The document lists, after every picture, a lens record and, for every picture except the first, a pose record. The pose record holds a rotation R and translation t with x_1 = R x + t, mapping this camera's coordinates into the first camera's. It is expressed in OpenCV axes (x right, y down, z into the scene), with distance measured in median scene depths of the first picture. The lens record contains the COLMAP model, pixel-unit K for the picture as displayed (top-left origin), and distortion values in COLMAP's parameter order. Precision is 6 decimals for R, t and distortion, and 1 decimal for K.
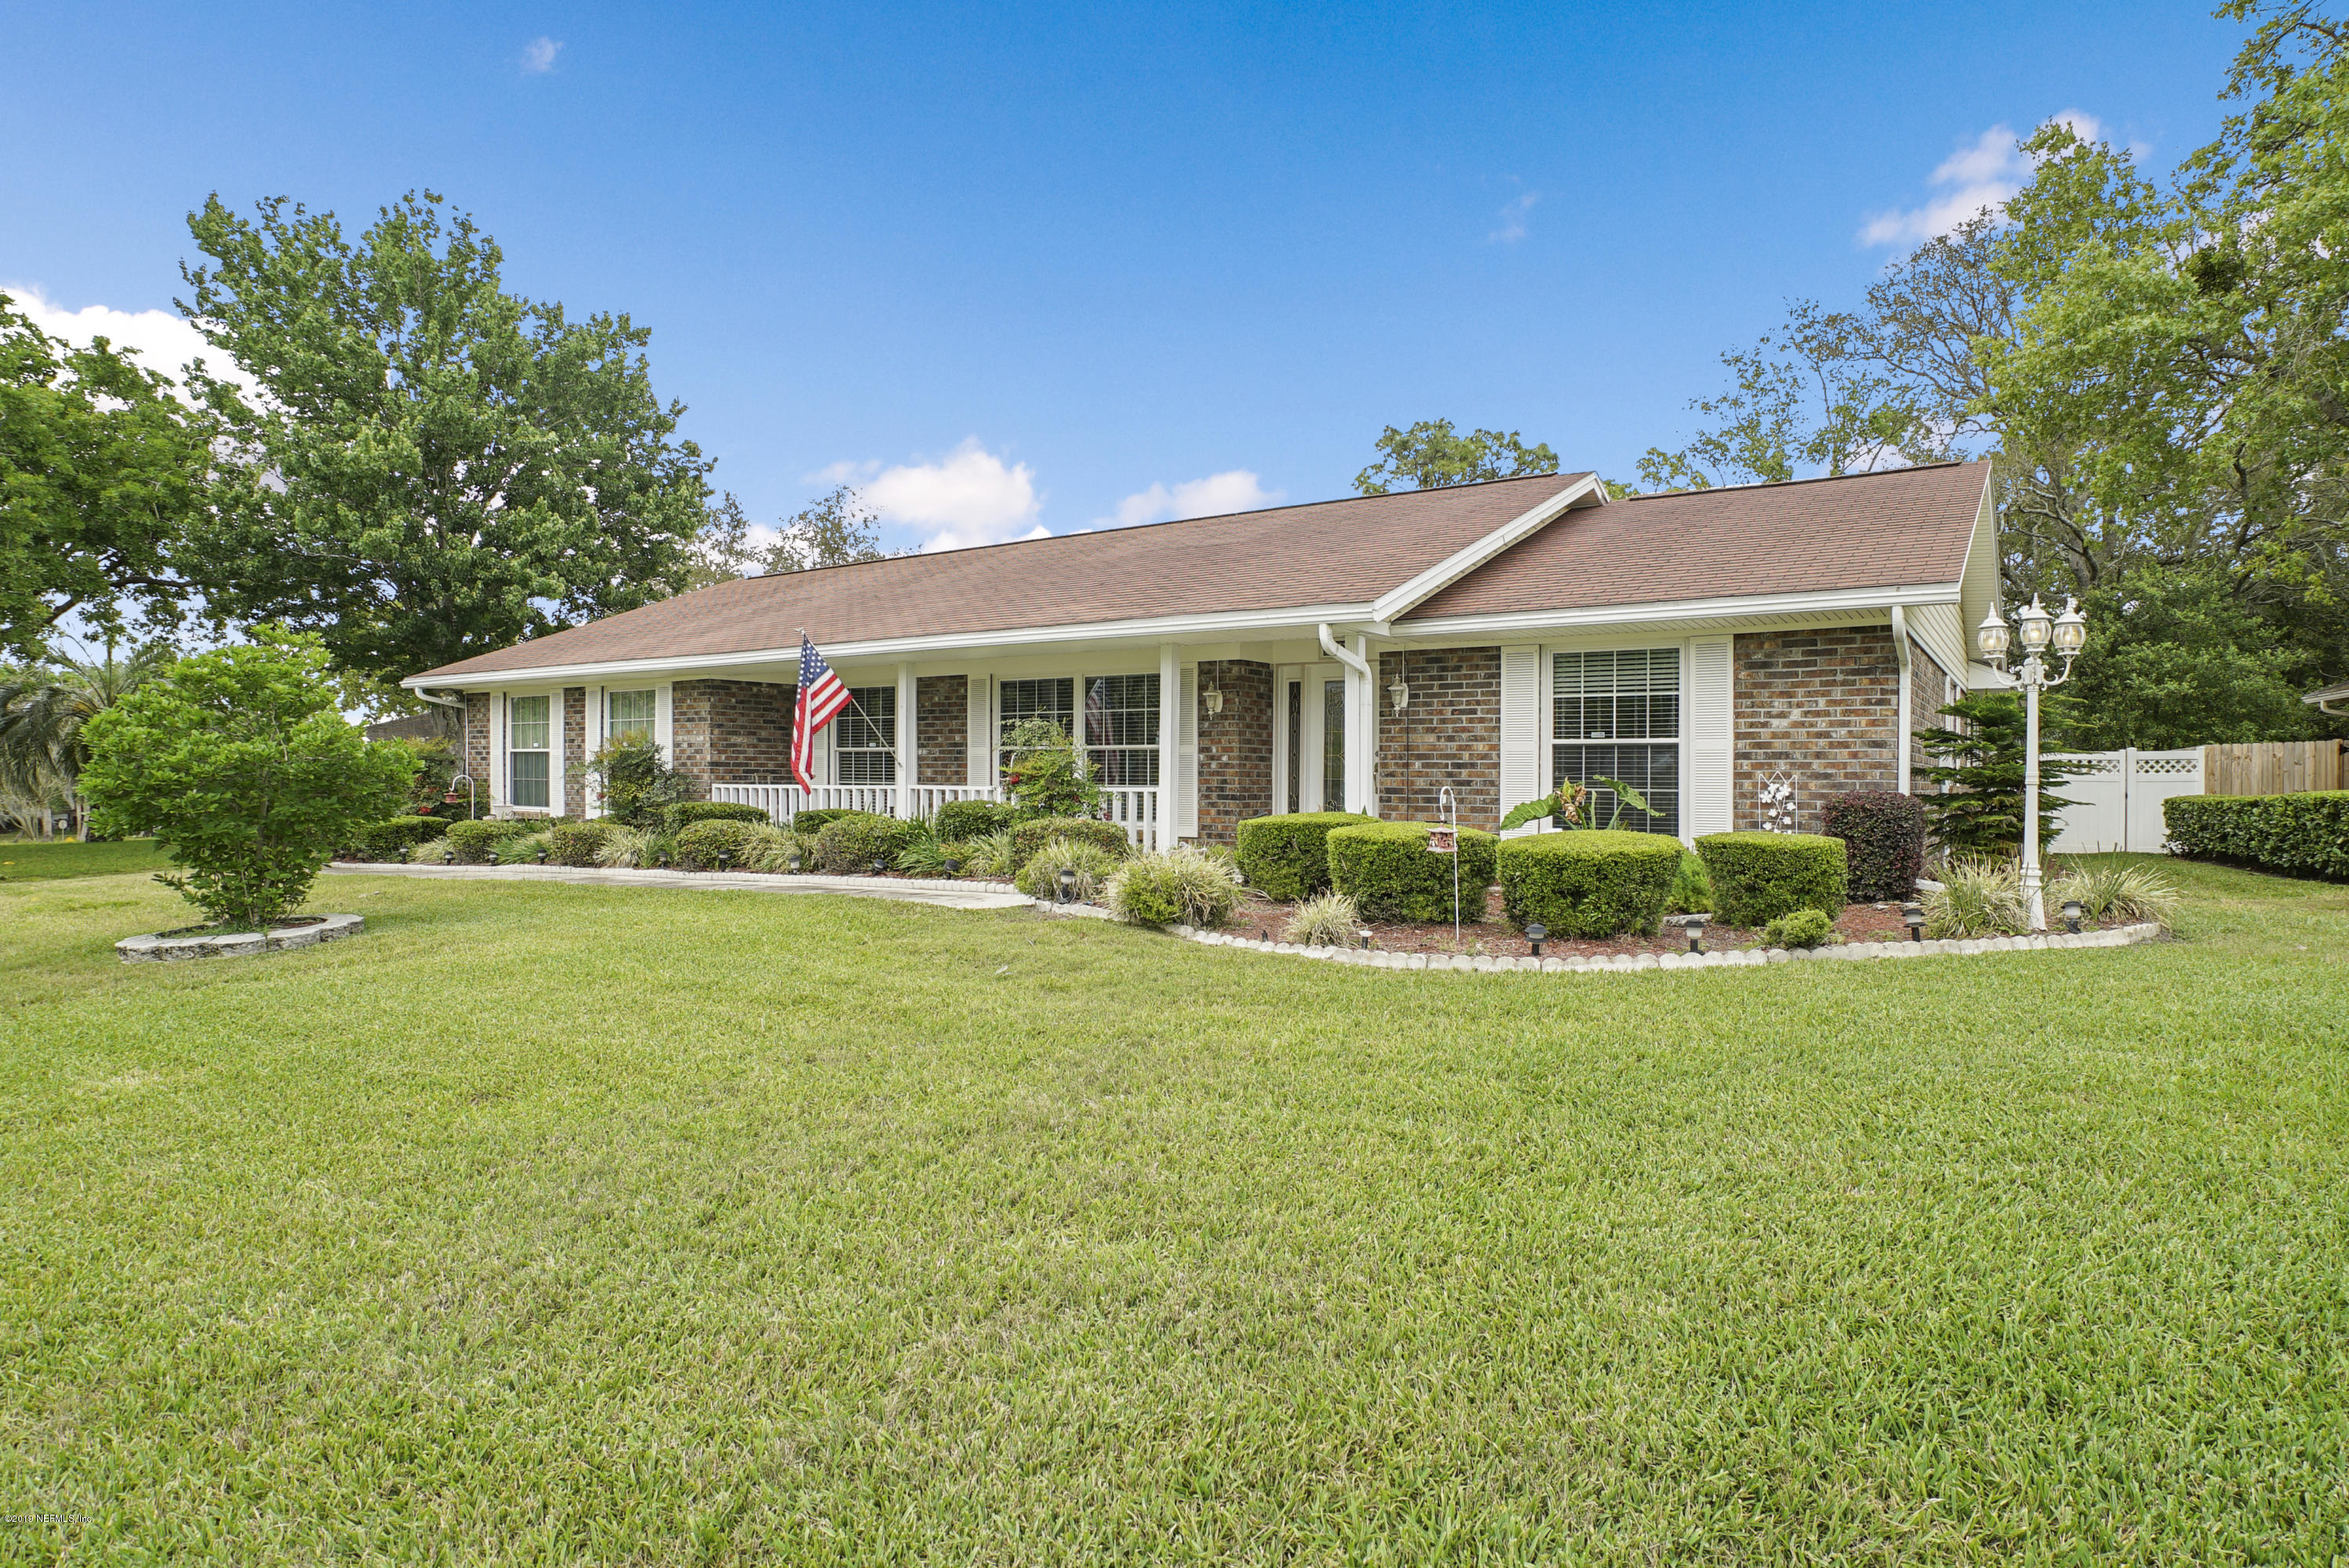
lens RADIAL K [[1142.6, 0, 1172.2], [0, 1142.6, 790.0], [0, 0, 1]] dist [-0.000959, 0.000159]
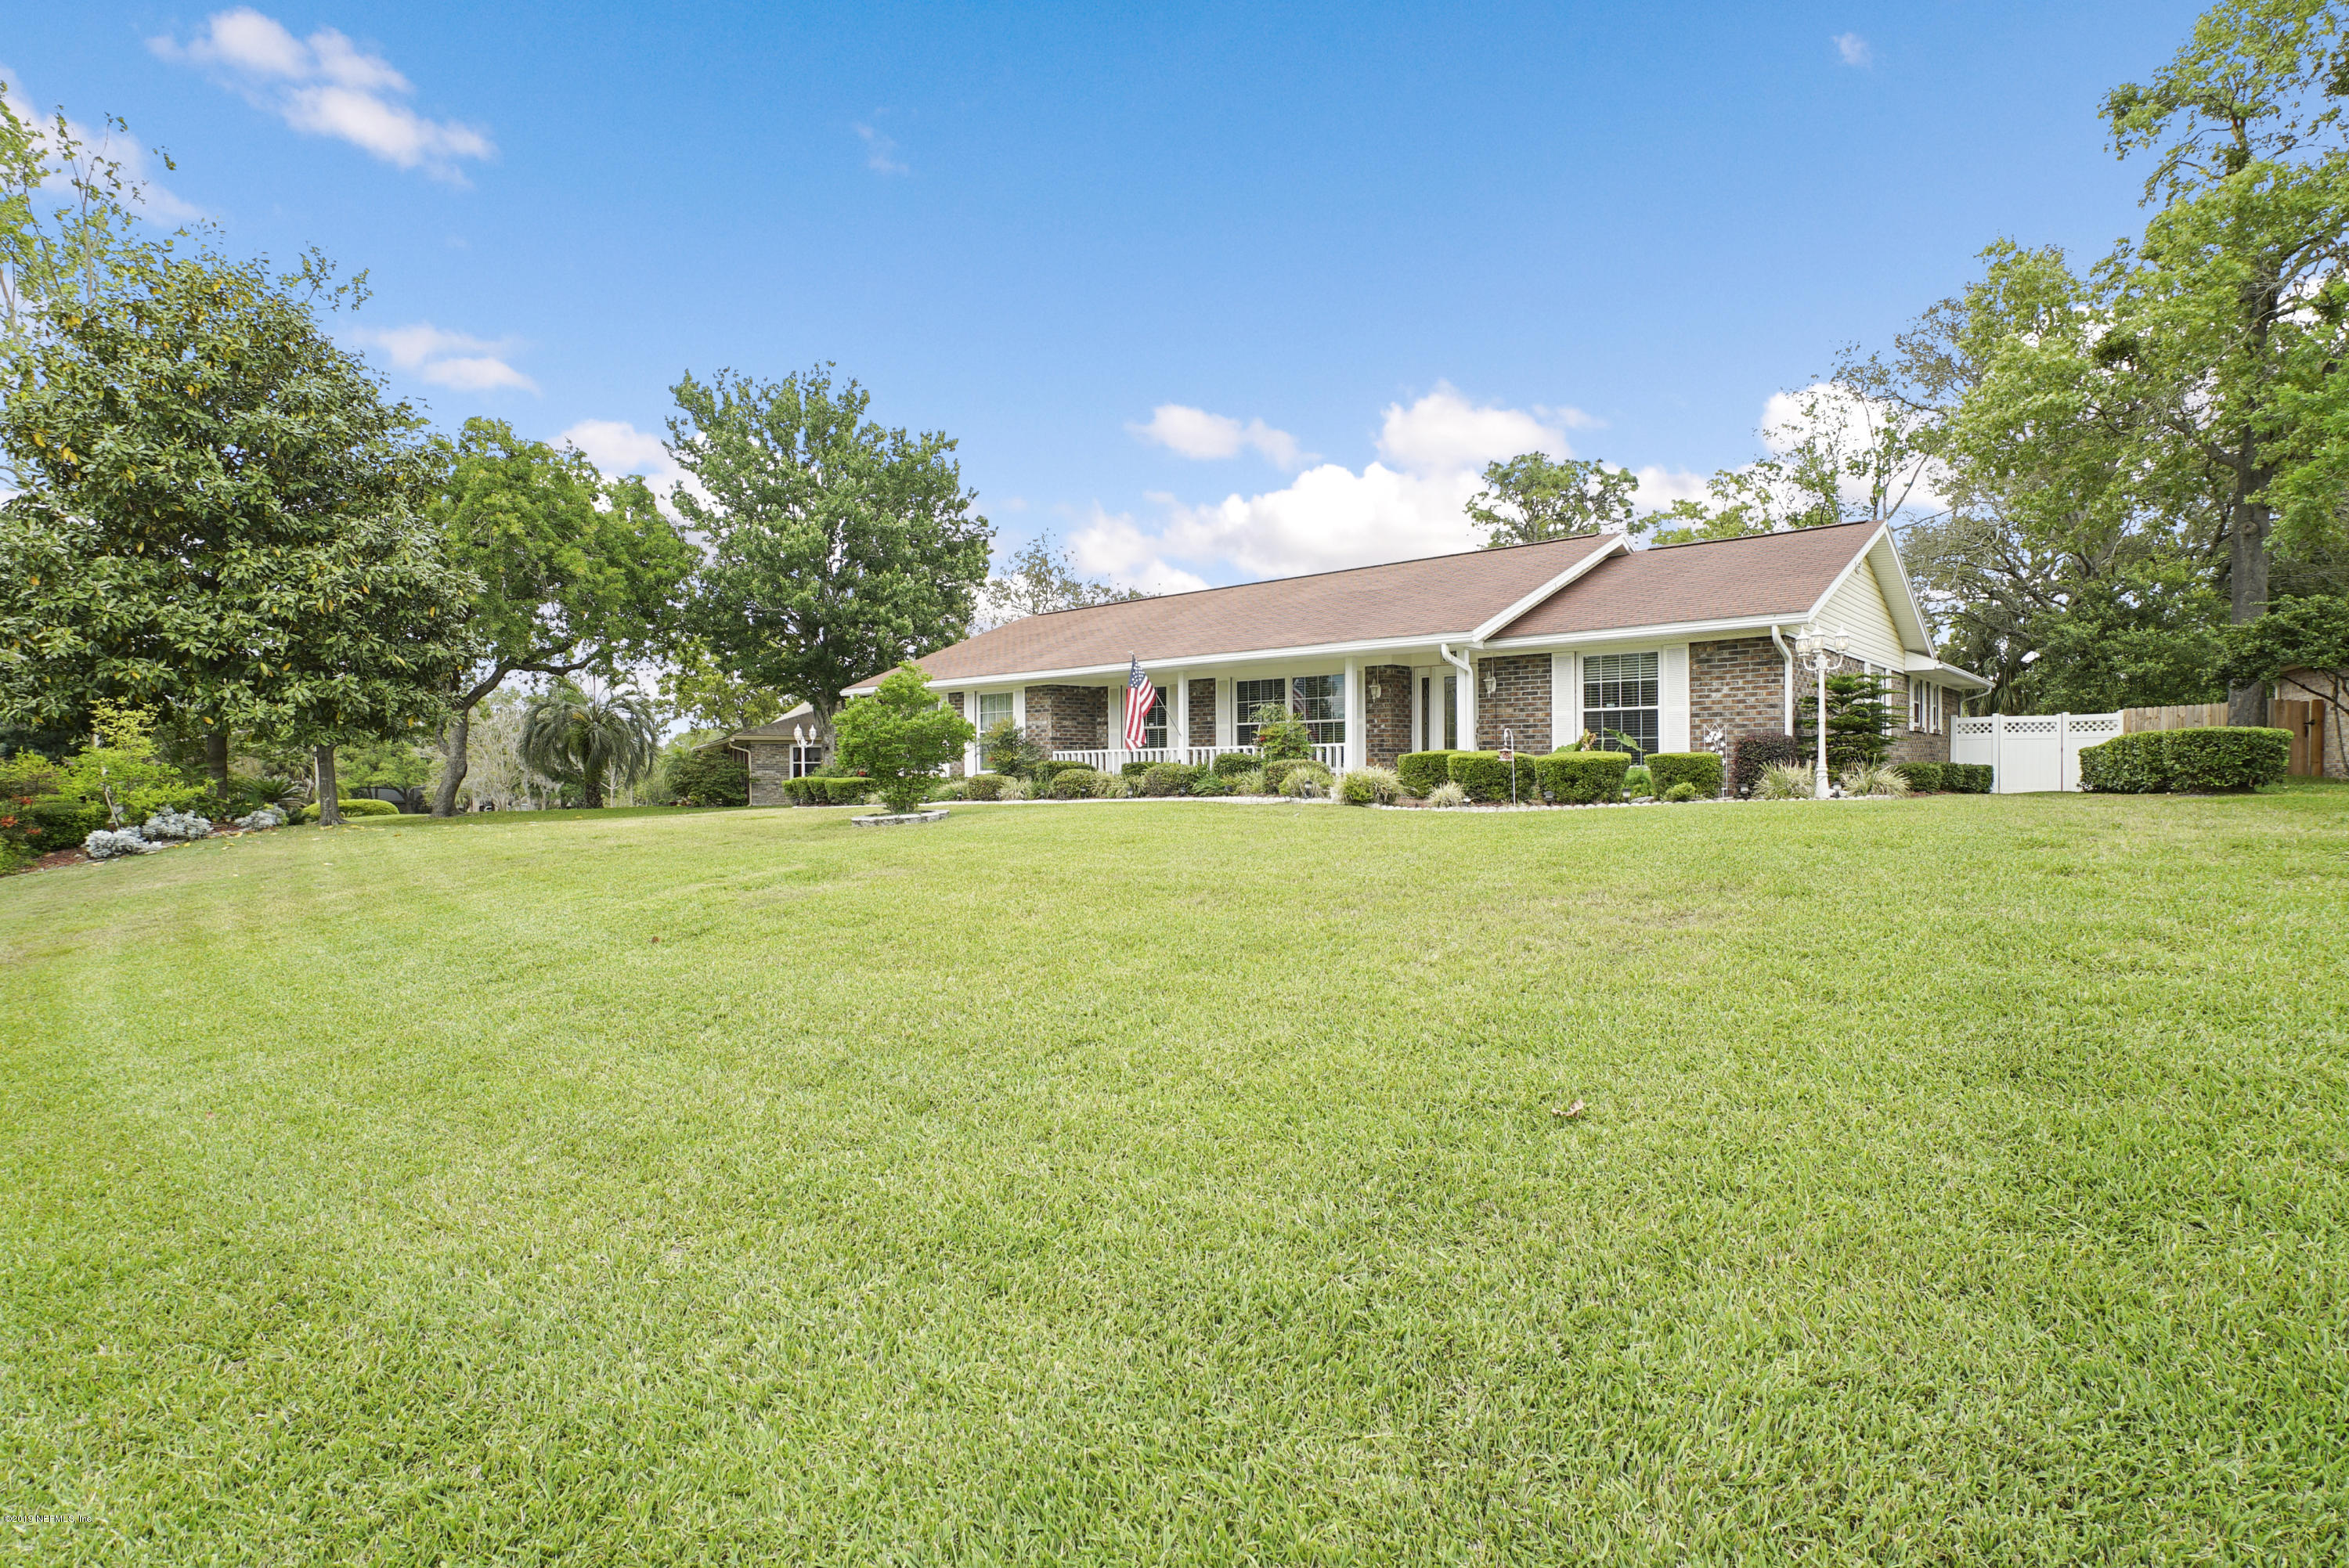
lens RADIAL K [[1093.7, 0, 1208.6], [0, 1093.7, 830.4], [0, 0, 1]] dist [-0.019890, 0.000100]
pose [[0.997010, -0.015197, -0.075768, -0.079461], [0.018417, 0.998949, 0.041979, 0.048098], [0.075051, -0.043249, 0.996241, -0.538177]]
